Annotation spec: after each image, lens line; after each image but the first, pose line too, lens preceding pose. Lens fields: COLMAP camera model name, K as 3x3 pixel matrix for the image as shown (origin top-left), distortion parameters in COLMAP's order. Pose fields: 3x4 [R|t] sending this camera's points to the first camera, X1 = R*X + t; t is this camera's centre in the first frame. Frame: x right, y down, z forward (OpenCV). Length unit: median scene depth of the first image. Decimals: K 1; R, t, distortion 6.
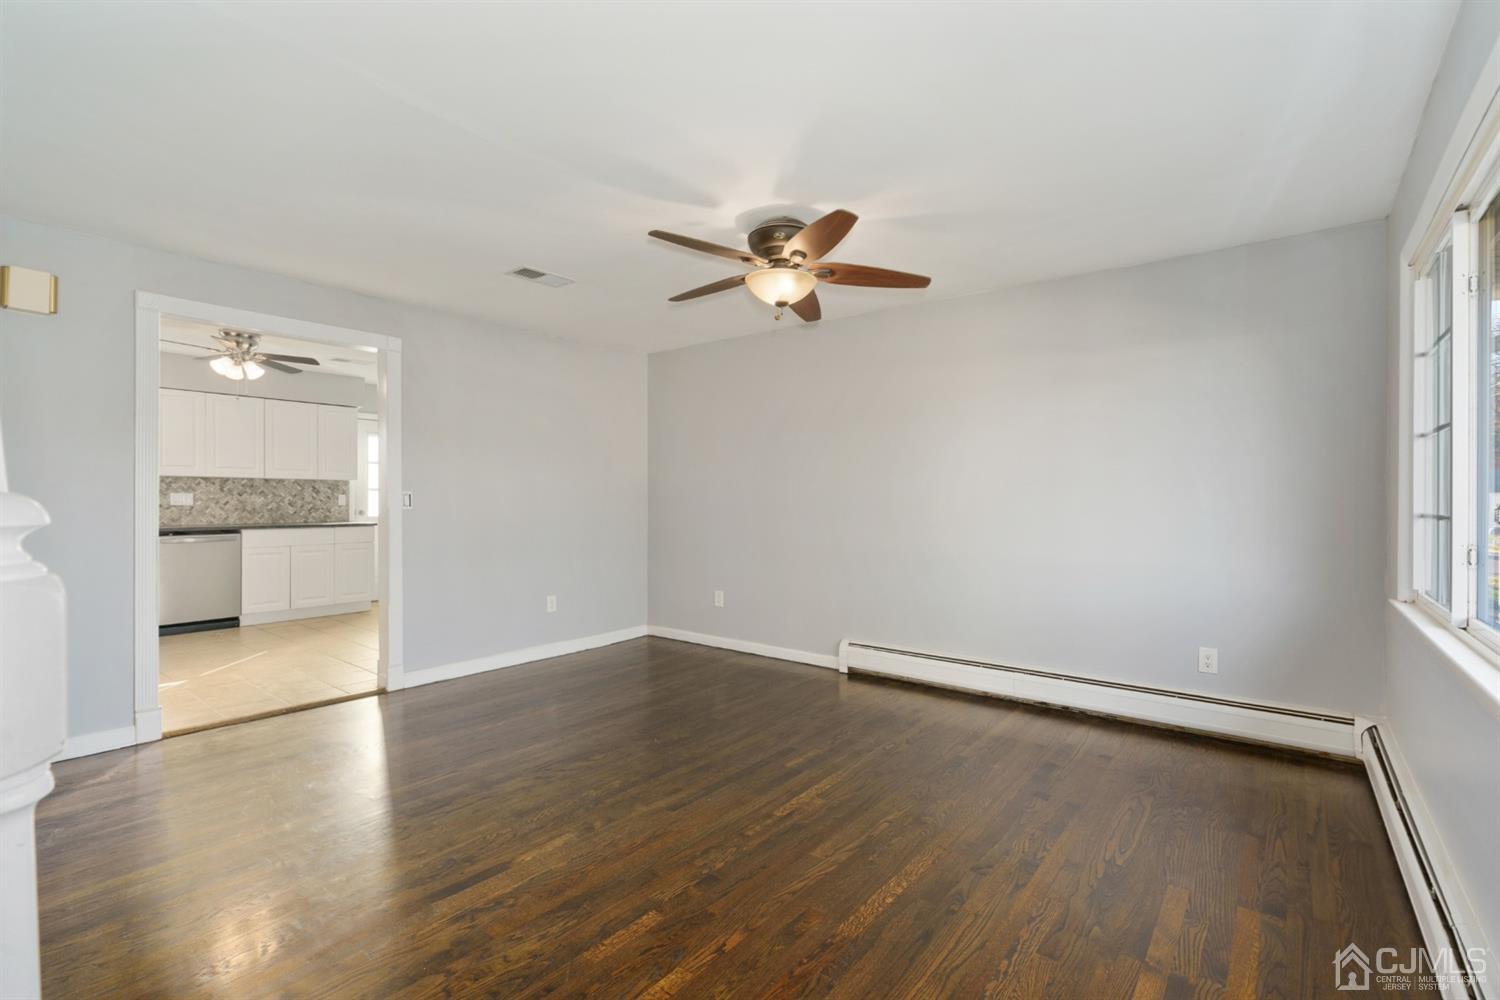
lens RADIAL K [[677.2, 0, 753.8], [0, 677.2, 502.7], [0, 0, 1]] dist [-0.003504, 0.000773]
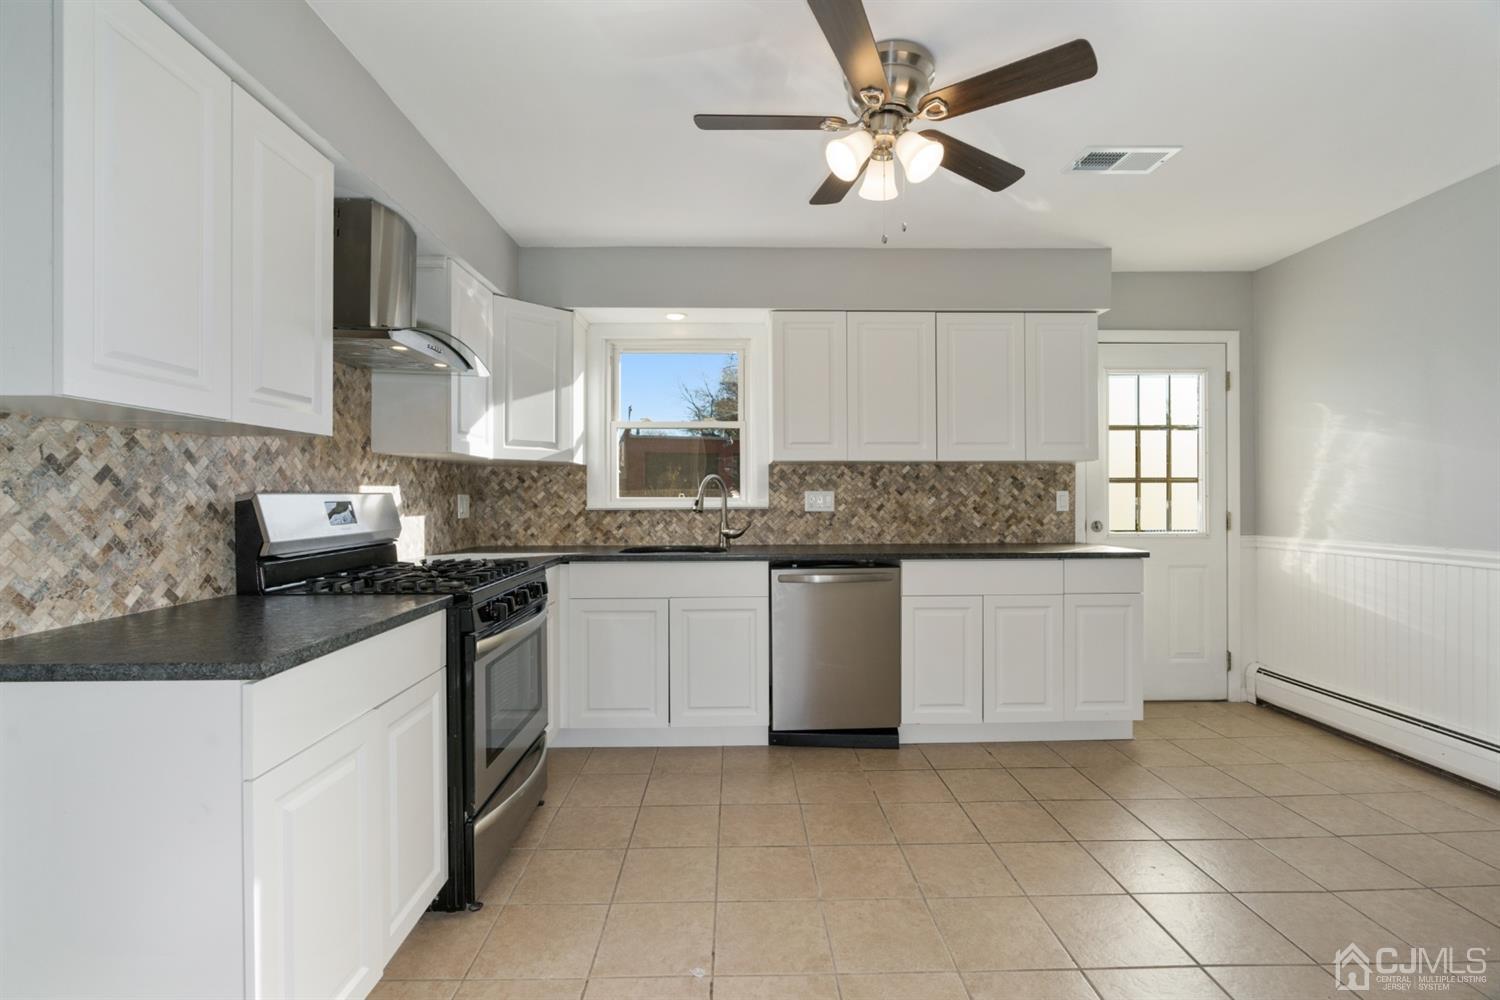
lens RADIAL K [[677.2, 0, 743.9], [0, 677.2, 500.5], [0, 0, 1]] dist [-0.003504, 0.000773]
pose [[0.631350, -0.007394, -0.775463, -0.421867], [0.002887, 0.999970, -0.007184, -0.001782], [0.775492, 0.002297, 0.631353, 0.566441]]
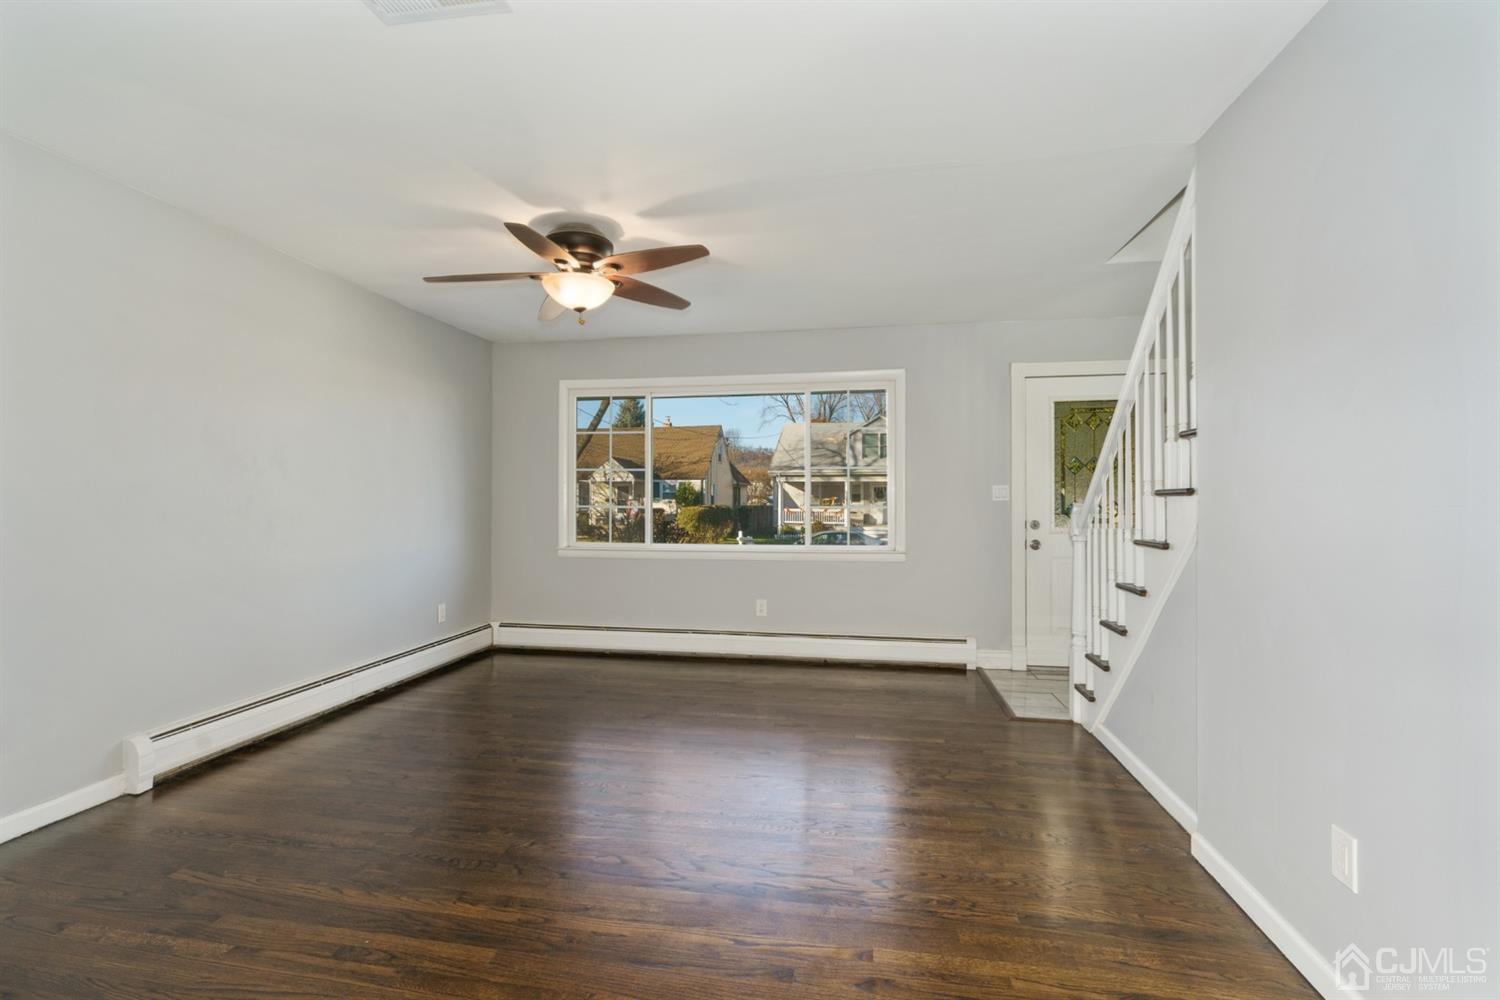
lens RADIAL K [[677.2, 0, 743.2], [0, 677.2, 498.7], [0, 0, 1]] dist [-0.003504, 0.000773]
pose [[-0.480711, -0.001698, 0.876877, -0.472845], [-0.005028, 0.999987, -0.000820, -0.003592], [-0.876864, -0.004803, -0.480714, 0.619209]]
